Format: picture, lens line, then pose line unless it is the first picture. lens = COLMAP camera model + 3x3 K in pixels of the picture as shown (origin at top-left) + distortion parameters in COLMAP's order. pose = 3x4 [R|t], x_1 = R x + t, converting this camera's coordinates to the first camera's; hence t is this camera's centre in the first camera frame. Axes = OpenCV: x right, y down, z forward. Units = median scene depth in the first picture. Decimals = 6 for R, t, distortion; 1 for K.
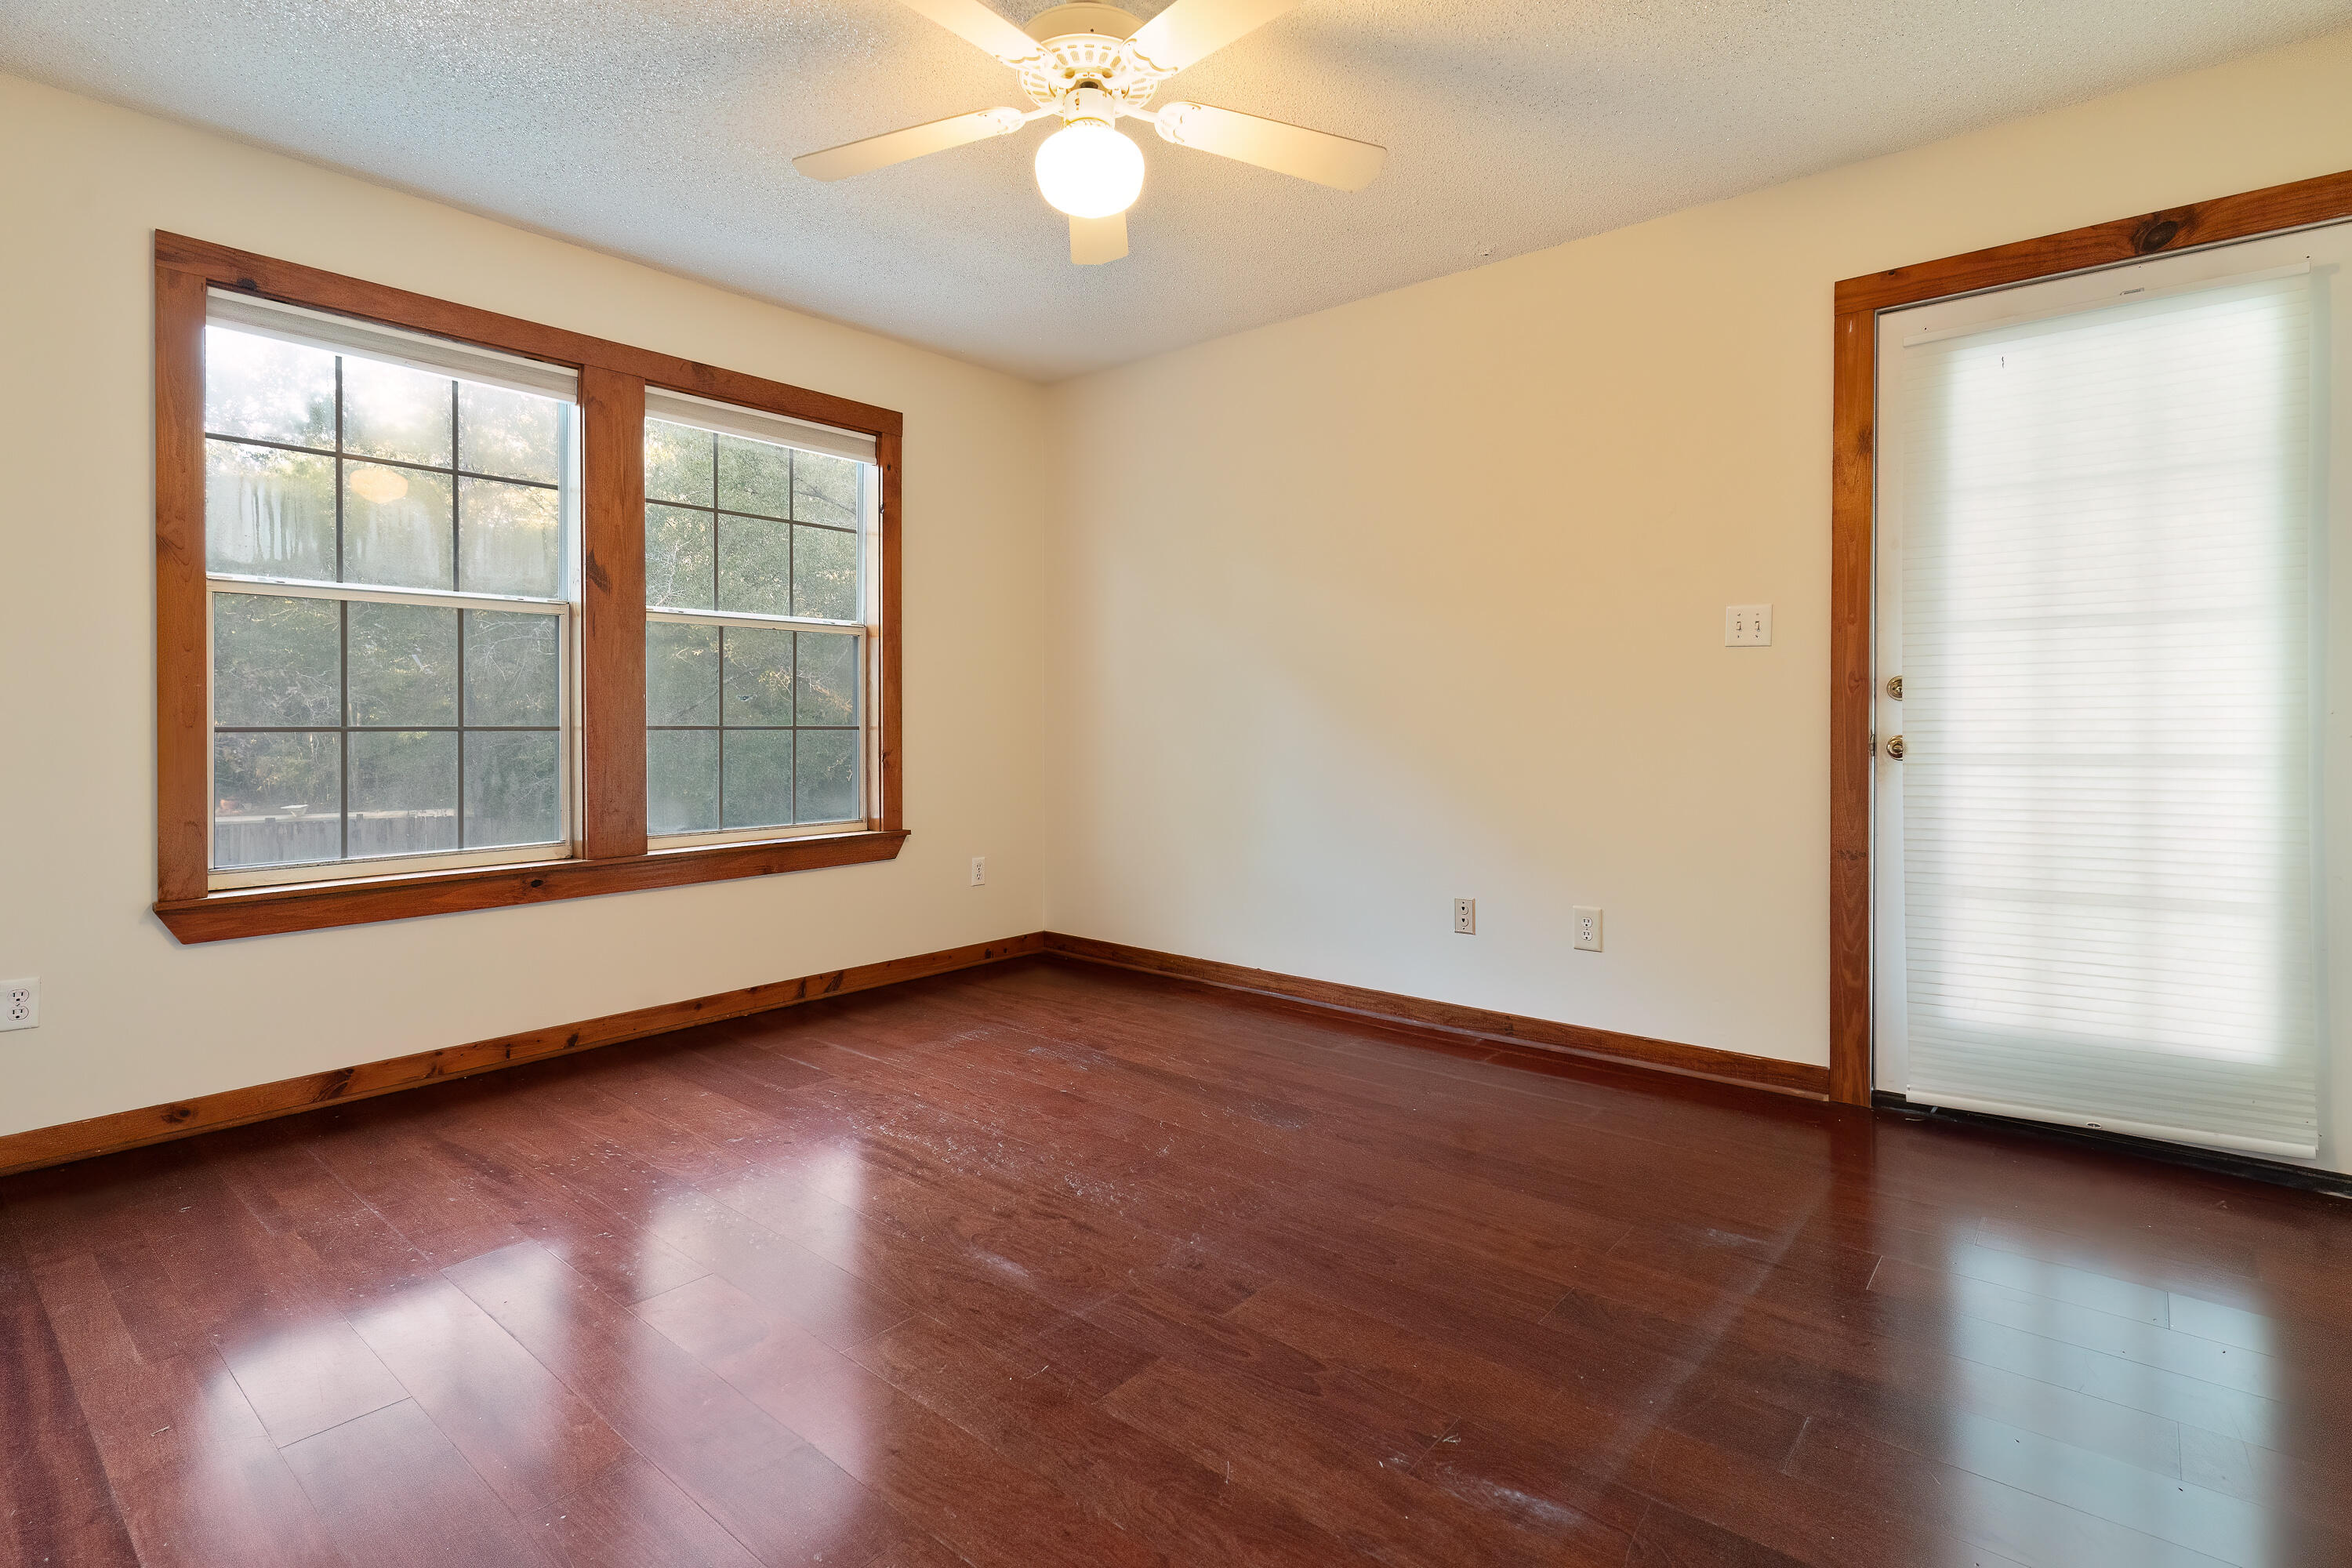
lens RADIAL K [[1129.7, 0, 1182.8], [0, 1129.7, 740.4], [0, 0, 1]] dist [0.002102, -0.001317]
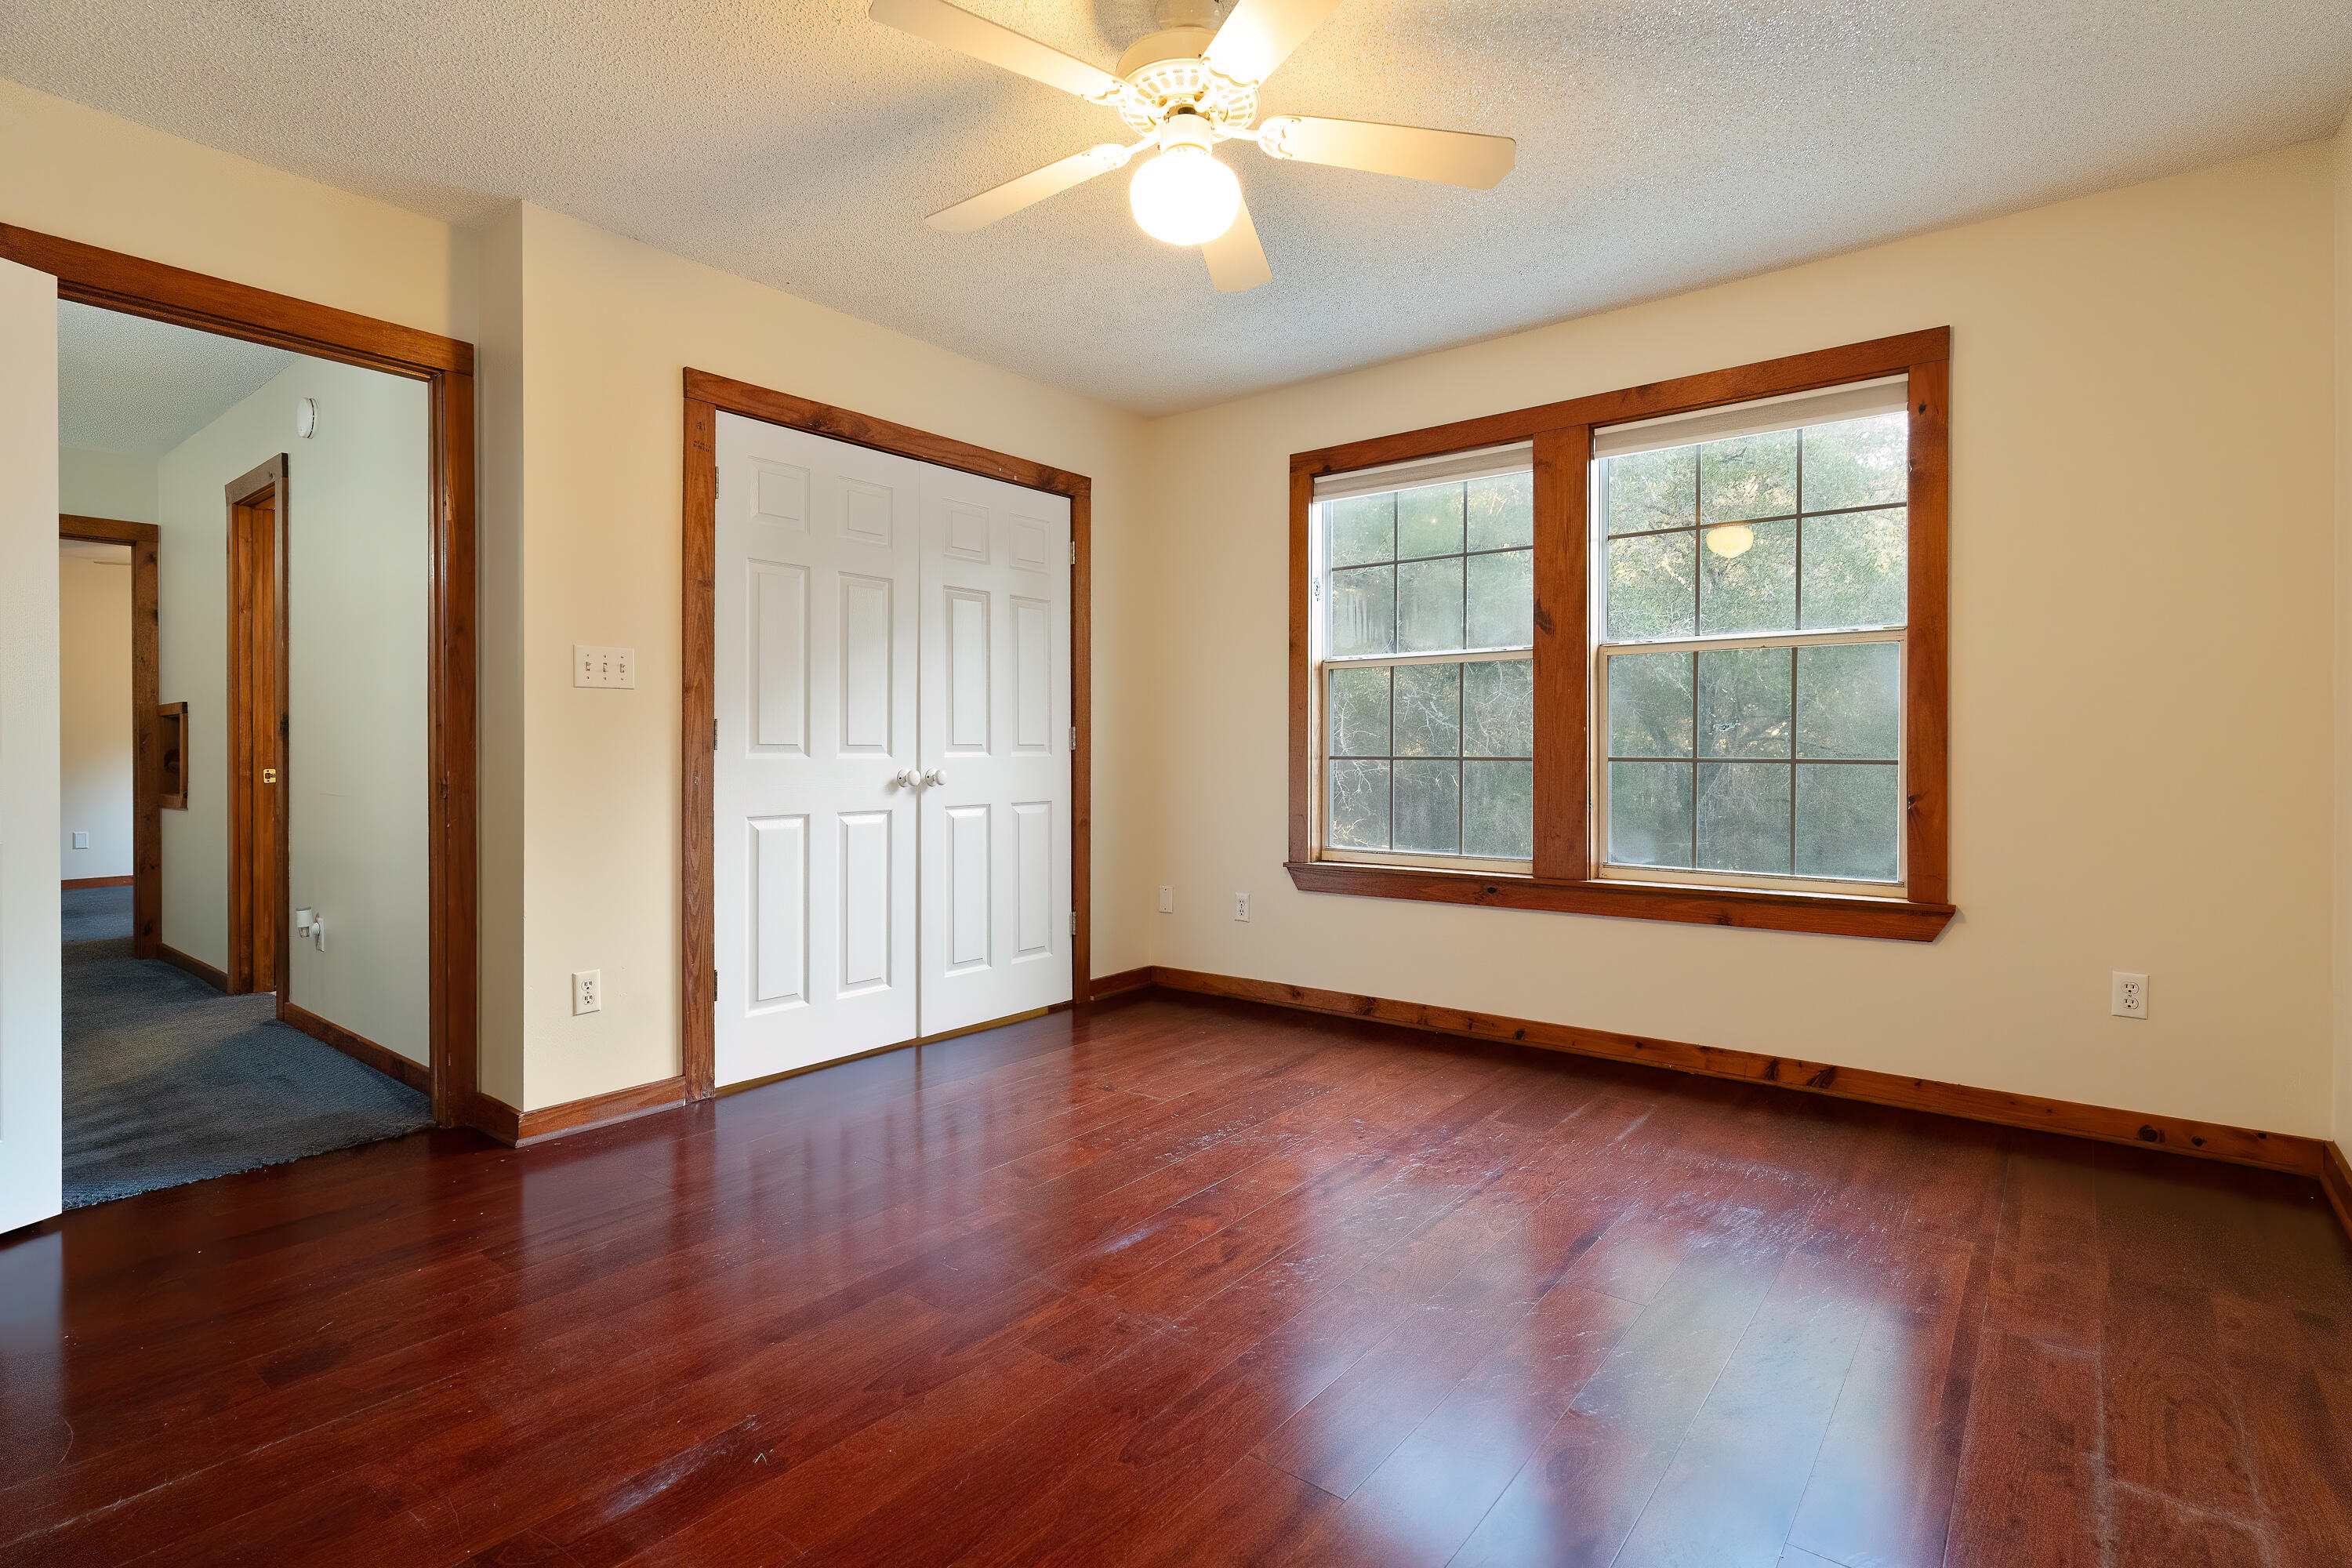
lens RADIAL K [[1129.7, 0, 1175.0], [0, 1129.7, 775.4], [0, 0, 1]] dist [0.002102, -0.001317]
pose [[0.025378, 0.021158, -0.999454, 0.579087], [-0.018714, 0.999611, 0.020686, -0.011587], [0.999503, 0.018178, 0.025764, 0.617850]]
